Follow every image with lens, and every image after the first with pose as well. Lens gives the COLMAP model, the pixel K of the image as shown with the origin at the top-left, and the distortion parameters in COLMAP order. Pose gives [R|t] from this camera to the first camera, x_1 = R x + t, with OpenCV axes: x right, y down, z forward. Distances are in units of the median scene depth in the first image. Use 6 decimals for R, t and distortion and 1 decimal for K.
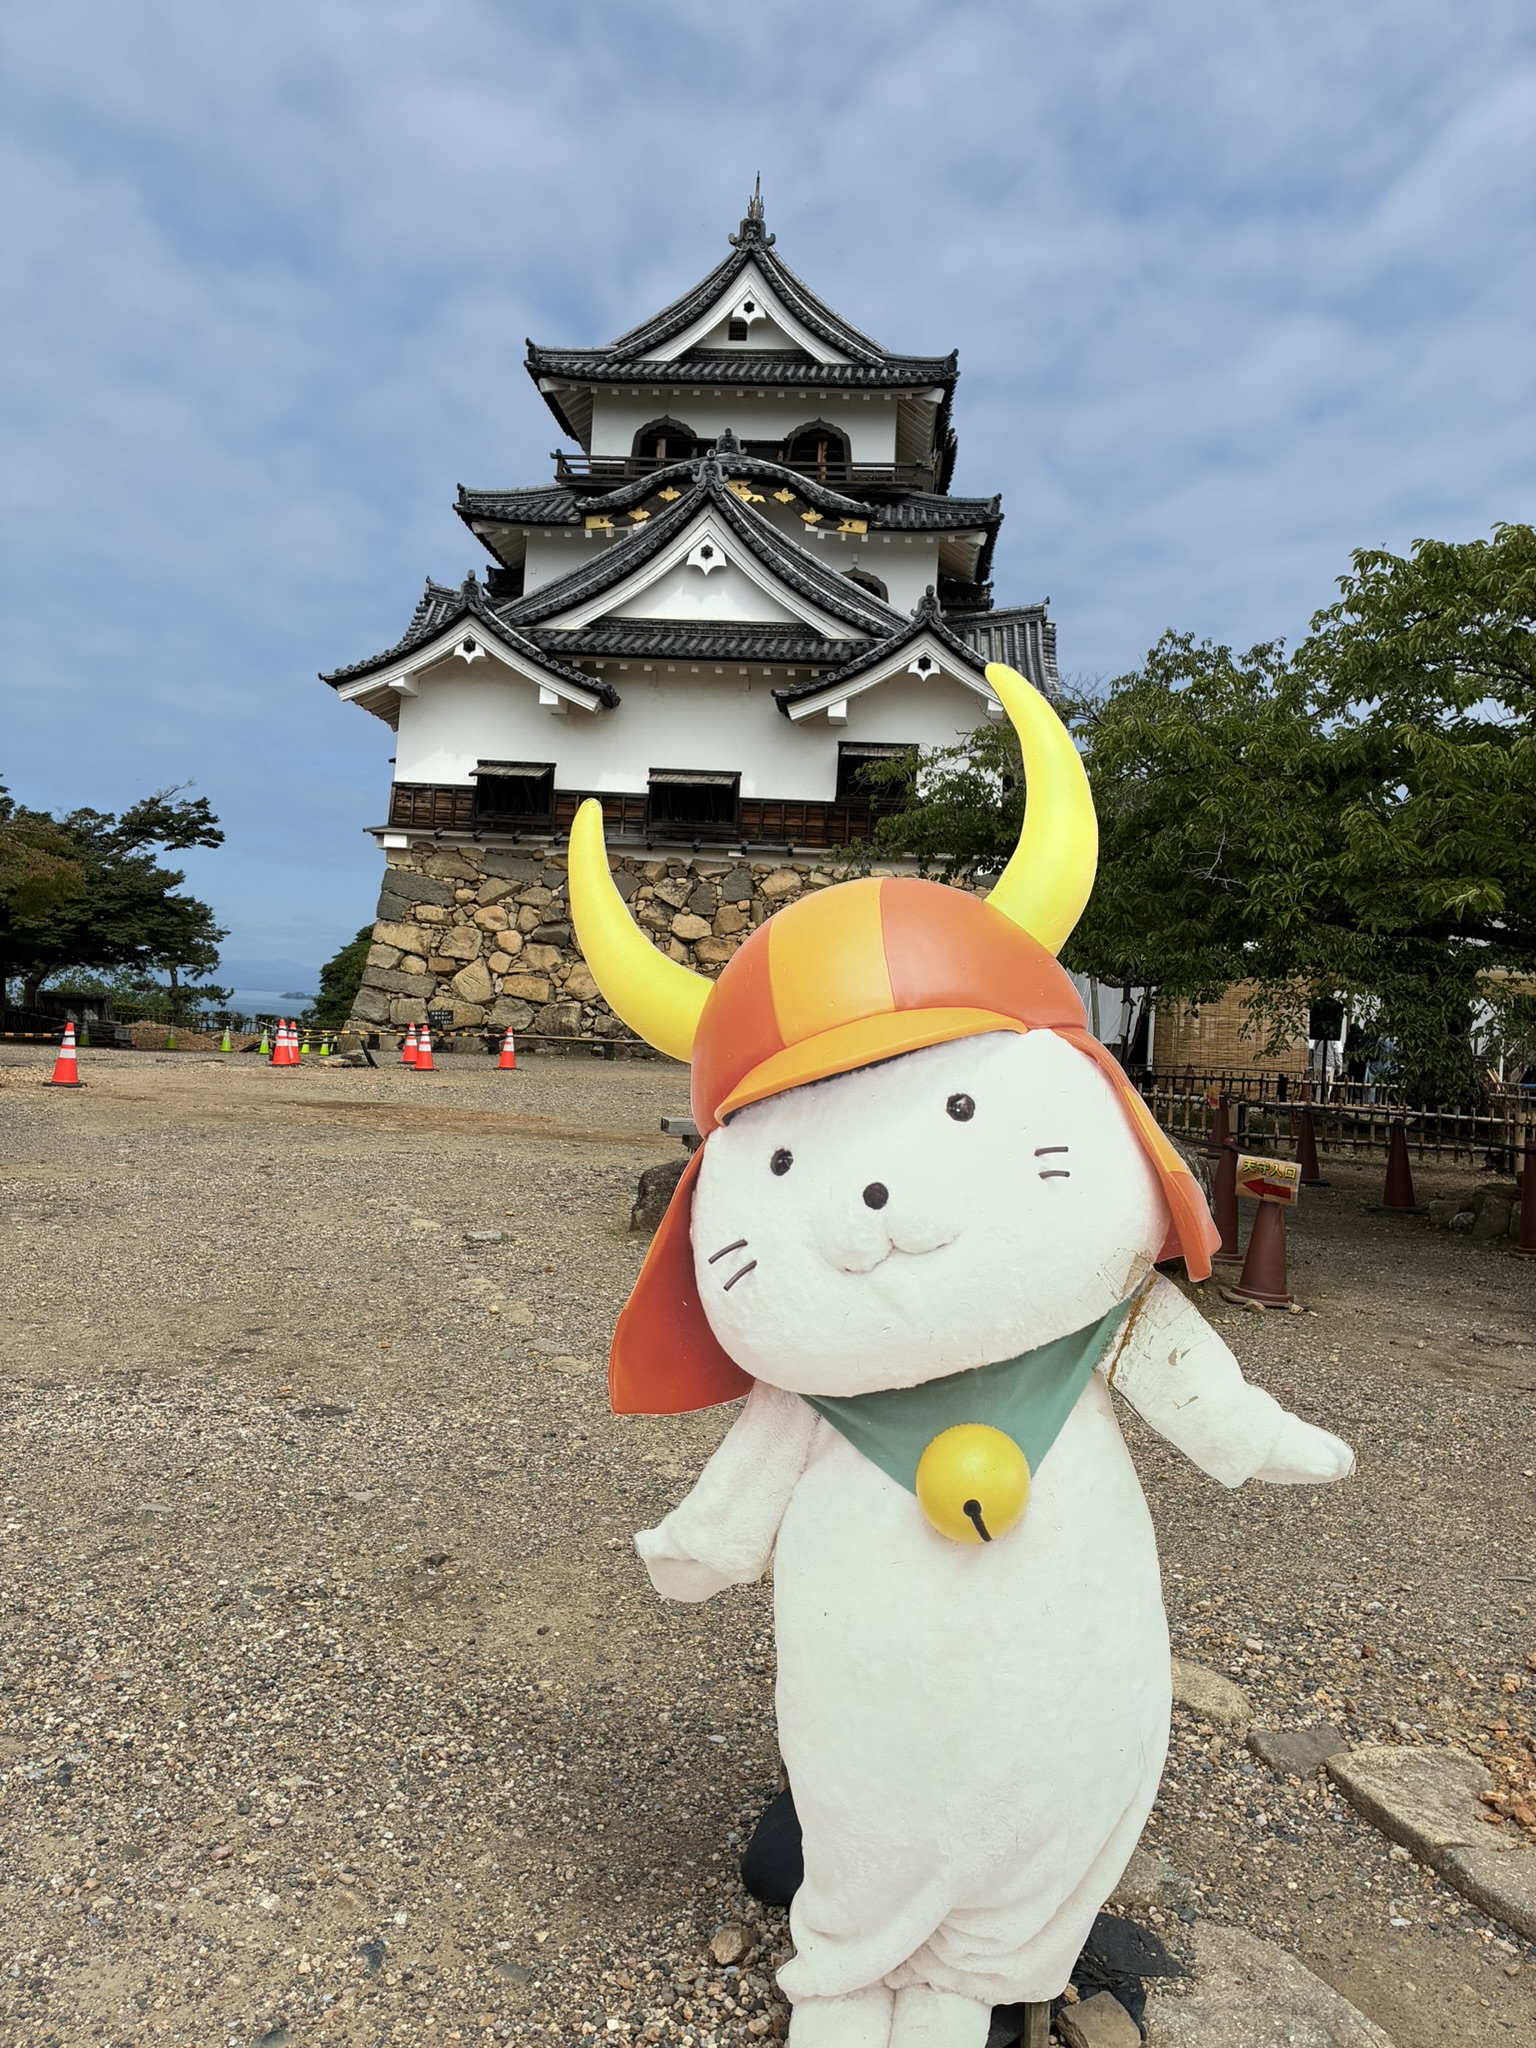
lens RADIAL K [[1575.8, 0, 778.8], [0, 1575.8, 1028.8], [0, 0, 1]] dist [0.059925, -0.060907]
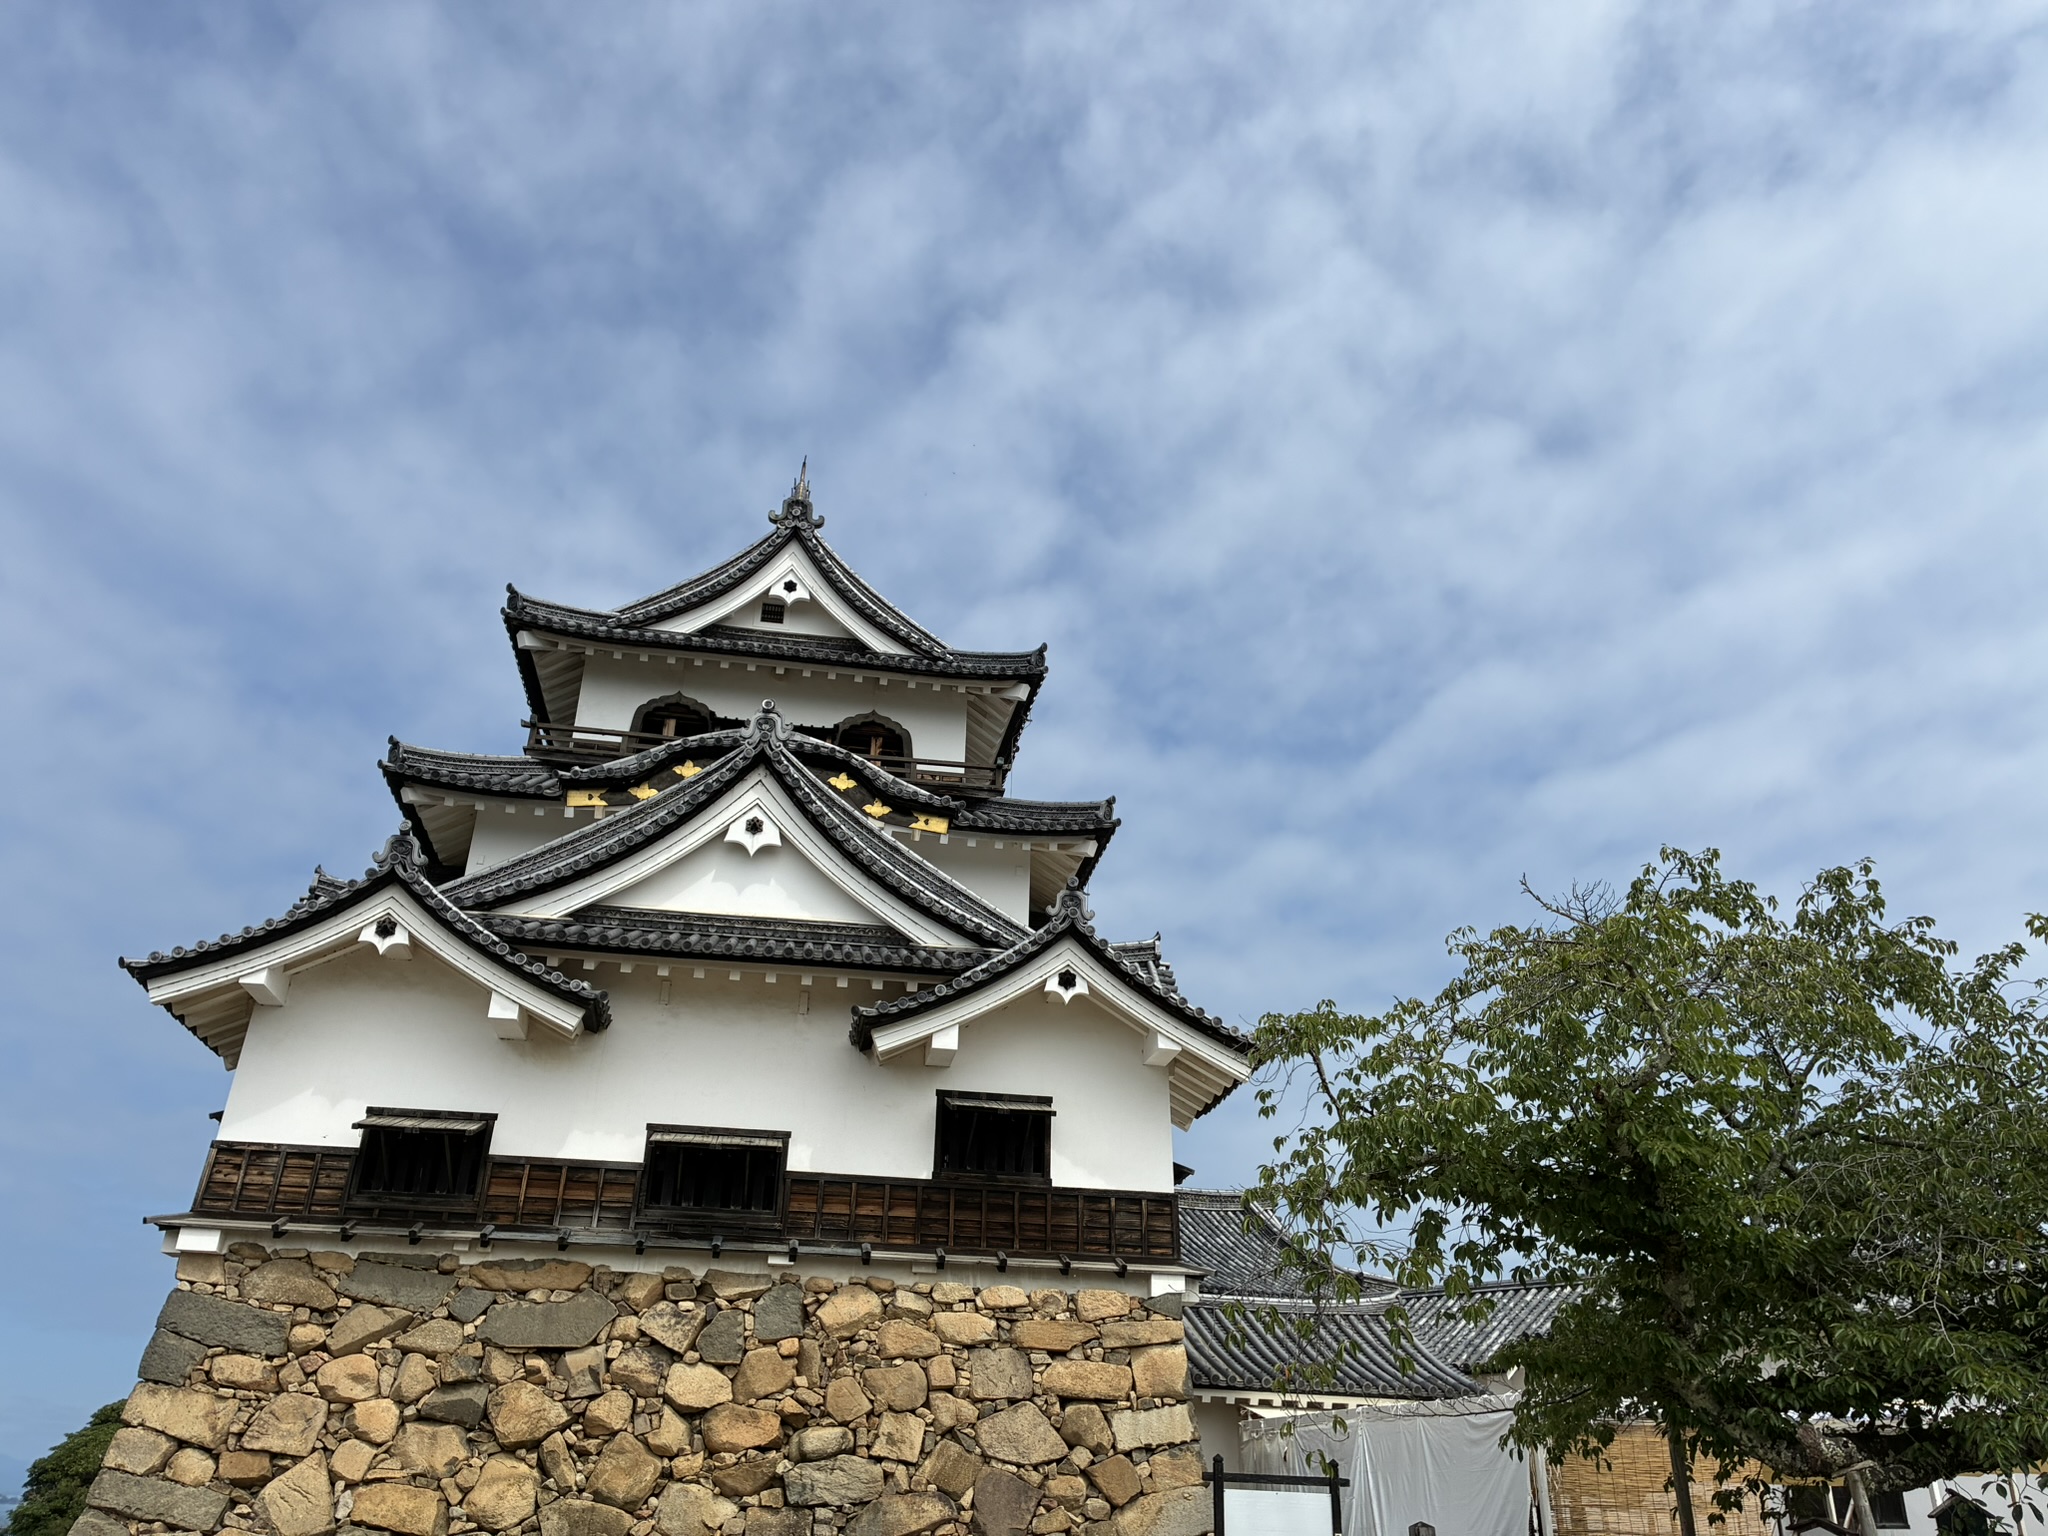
lens RADIAL K [[1575.8, 0, 1016.2], [0, 1575.8, 763.5], [0, 0, 1]] dist [0.059925, -0.060907]
pose [[0.973295, 0.074253, 0.217217, -0.087005], [0.026014, 0.904470, -0.425744, -0.017243], [-0.228079, 0.420025, 0.878384, 0.327376]]
